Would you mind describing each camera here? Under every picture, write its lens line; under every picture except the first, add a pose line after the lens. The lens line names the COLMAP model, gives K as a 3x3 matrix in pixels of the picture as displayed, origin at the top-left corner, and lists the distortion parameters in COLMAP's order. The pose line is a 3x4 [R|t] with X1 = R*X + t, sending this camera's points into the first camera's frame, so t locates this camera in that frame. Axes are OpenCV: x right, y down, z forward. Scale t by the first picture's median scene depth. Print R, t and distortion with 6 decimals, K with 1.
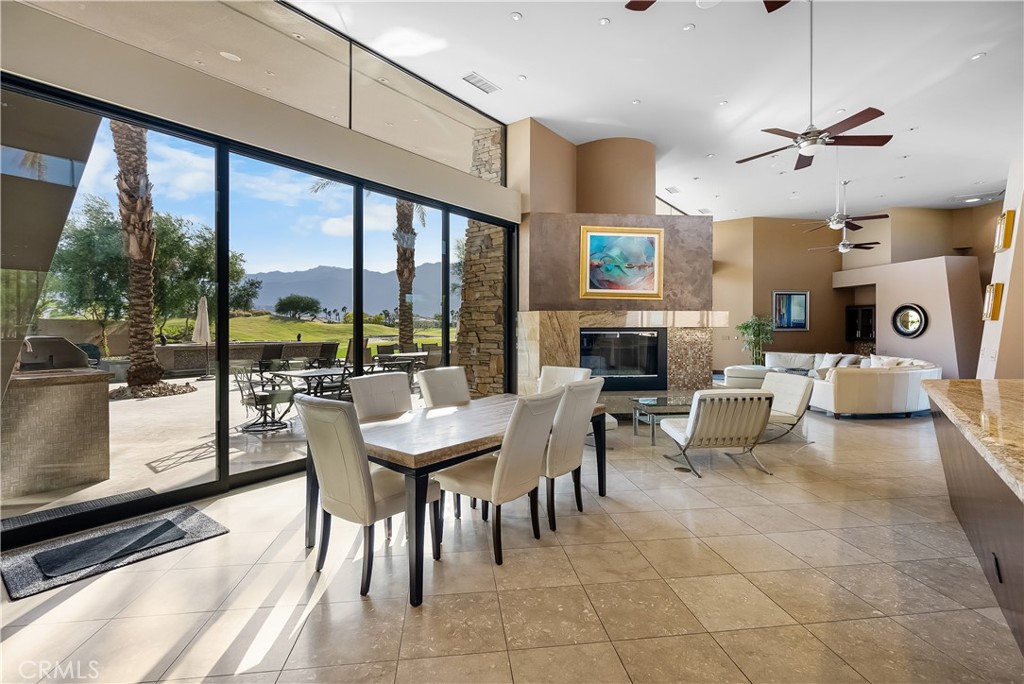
lens RADIAL K [[469.6, 0, 512.6], [0, 469.6, 338.0], [0, 0, 1]] dist [-0.007663, 0.000316]
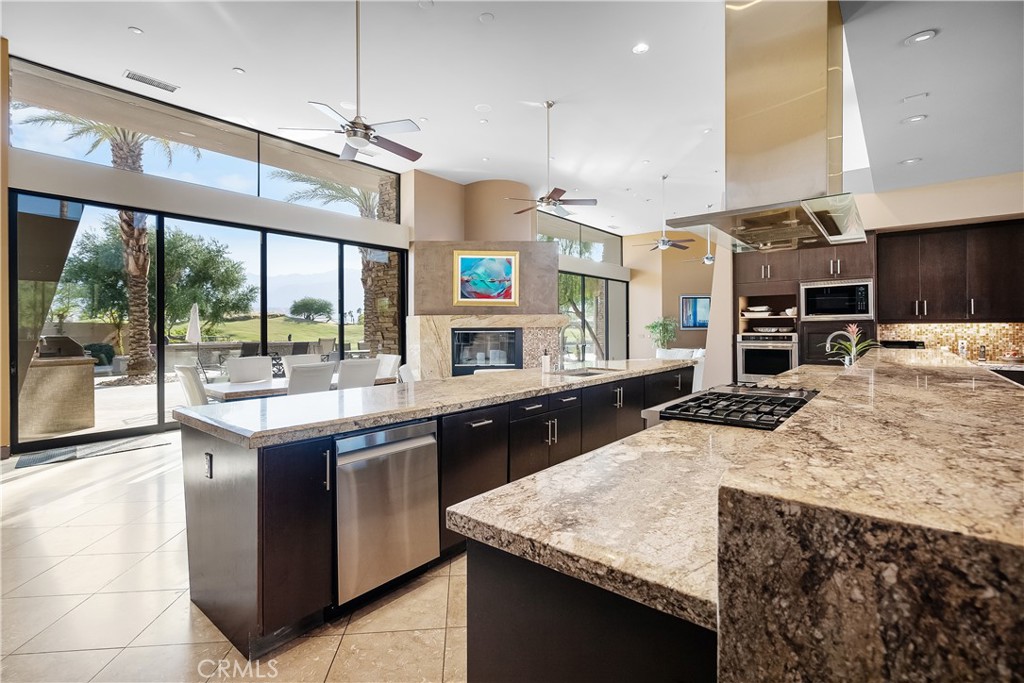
lens RADIAL K [[469.8, 0, 509.3], [0, 469.8, 337.0], [0, 0, 1]] dist [-0.003680, 0.000198]
pose [[0.999269, -0.004070, -0.038004, 0.321726], [0.003968, 0.999988, -0.002760, 0.006932], [0.038015, 0.002607, 0.999274, -0.283651]]
